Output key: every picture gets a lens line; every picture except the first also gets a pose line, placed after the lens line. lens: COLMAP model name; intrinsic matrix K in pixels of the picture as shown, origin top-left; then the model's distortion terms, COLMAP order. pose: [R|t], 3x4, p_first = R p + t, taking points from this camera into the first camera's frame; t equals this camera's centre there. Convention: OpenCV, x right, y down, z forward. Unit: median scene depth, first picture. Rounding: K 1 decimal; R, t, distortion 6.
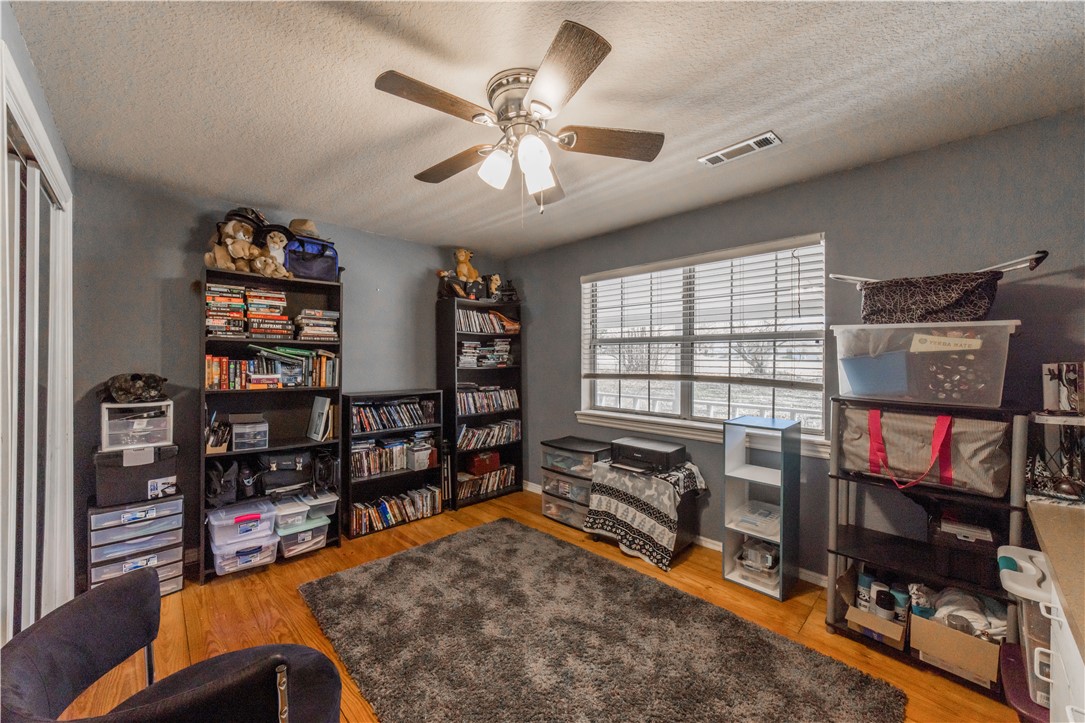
lens RADIAL K [[418.3, 0, 539.1], [0, 418.3, 359.4], [0, 0, 1]] dist [-0.013450, 0.003940]
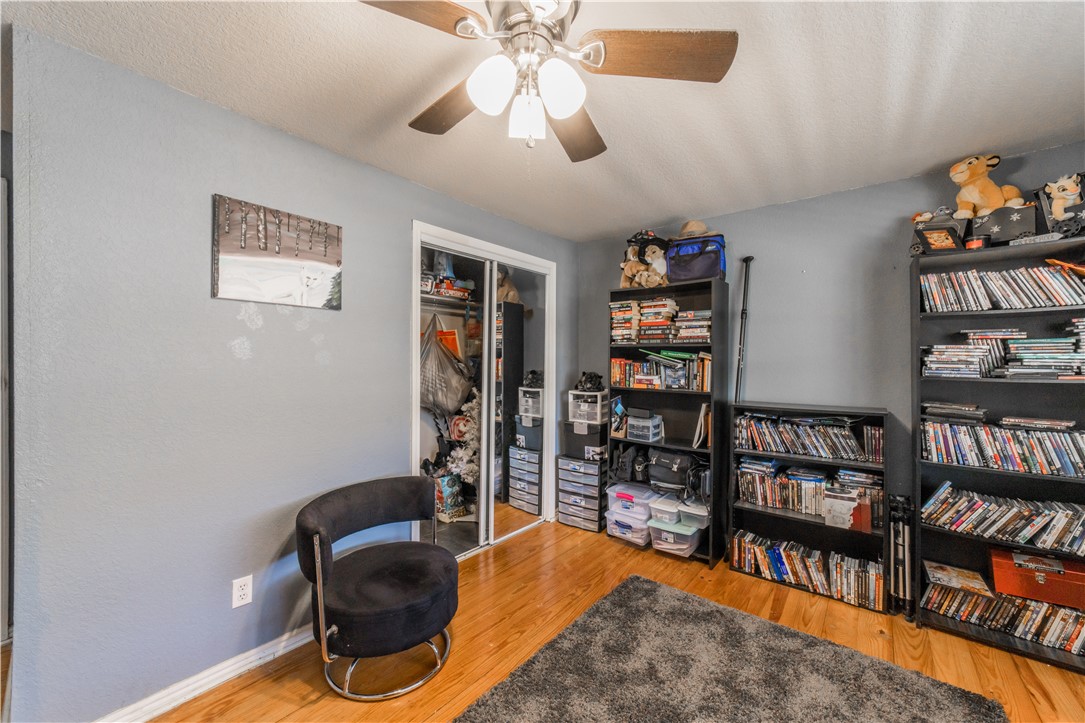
lens RADIAL K [[418.3, 0, 537.8], [0, 418.3, 360.8], [0, 0, 1]] dist [-0.013450, 0.003940]
pose [[0.126957, -0.003592, -0.991902, 0.380372], [-0.003745, 0.999985, -0.004101, 0.001939], [0.991901, 0.004236, 0.126942, 0.517989]]
